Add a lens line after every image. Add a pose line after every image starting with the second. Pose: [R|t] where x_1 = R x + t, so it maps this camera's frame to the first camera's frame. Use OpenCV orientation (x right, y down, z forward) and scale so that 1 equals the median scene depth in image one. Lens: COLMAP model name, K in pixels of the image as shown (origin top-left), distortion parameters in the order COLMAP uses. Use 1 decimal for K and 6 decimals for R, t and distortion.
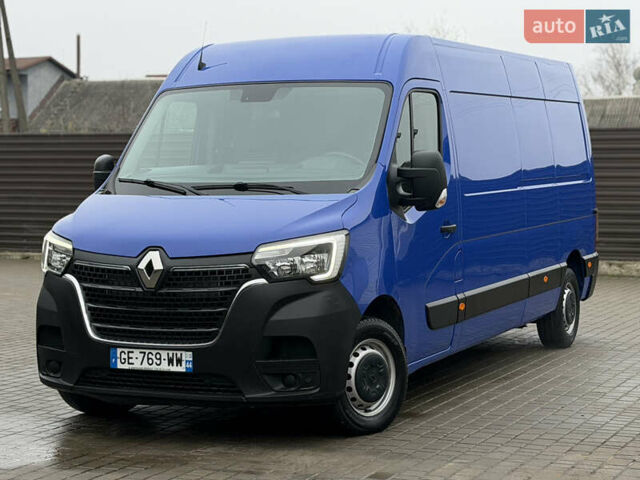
lens RADIAL K [[1394.2, 0, 320.0], [0, 1394.2, 240.0], [0, 0, 1]] dist [0.097785, 0.295781]
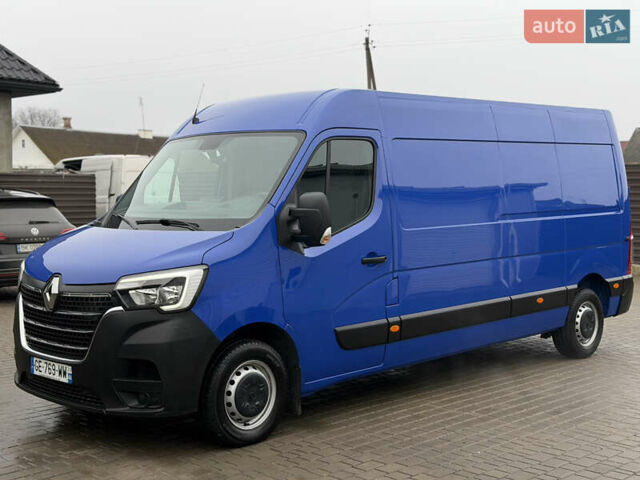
lens RADIAL K [[889.7, 0, 320.0], [0, 889.7, 240.0], [0, 0, 1]] dist [0.118084, -0.001480]
pose [[0.939345, 0.024950, -0.342065, 0.345684], [-0.022204, 0.999682, 0.011944, -0.037388], [0.342254, -0.003625, 0.939600, 0.358490]]
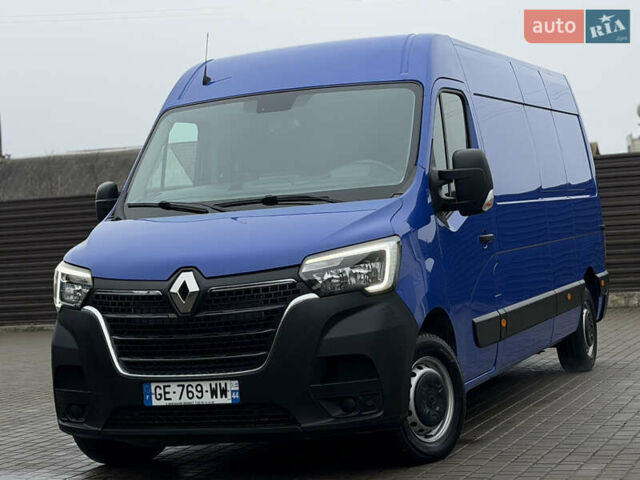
lens RADIAL K [[1394.2, 0, 320.0], [0, 1394.2, 240.0], [0, 0, 1]] dist [0.097785, 0.295781]
pose [[0.996564, -0.059503, 0.057623, -0.083141], [0.062316, 0.996887, -0.048311, 0.035889], [-0.054569, 0.051736, 0.997169, 0.095628]]
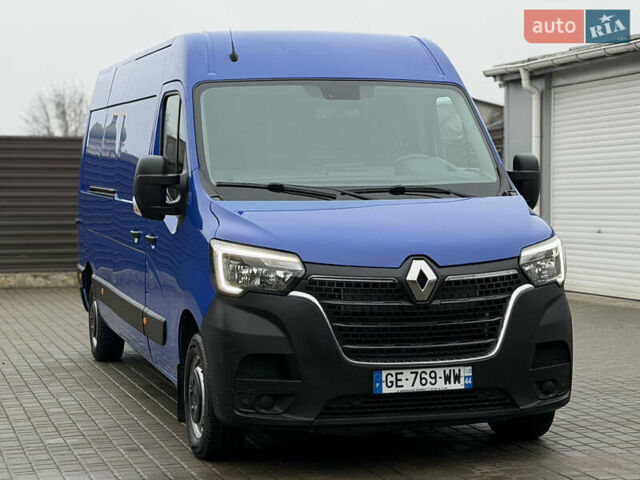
lens RADIAL K [[1394.2, 0, 320.0], [0, 1394.2, 240.0], [0, 0, 1]] dist [0.097785, 0.295781]
pose [[0.758801, -0.027702, 0.650734, -0.750813], [0.034443, 0.999404, 0.002382, -0.009459], [-0.650412, 0.020606, 0.759302, 0.347268]]
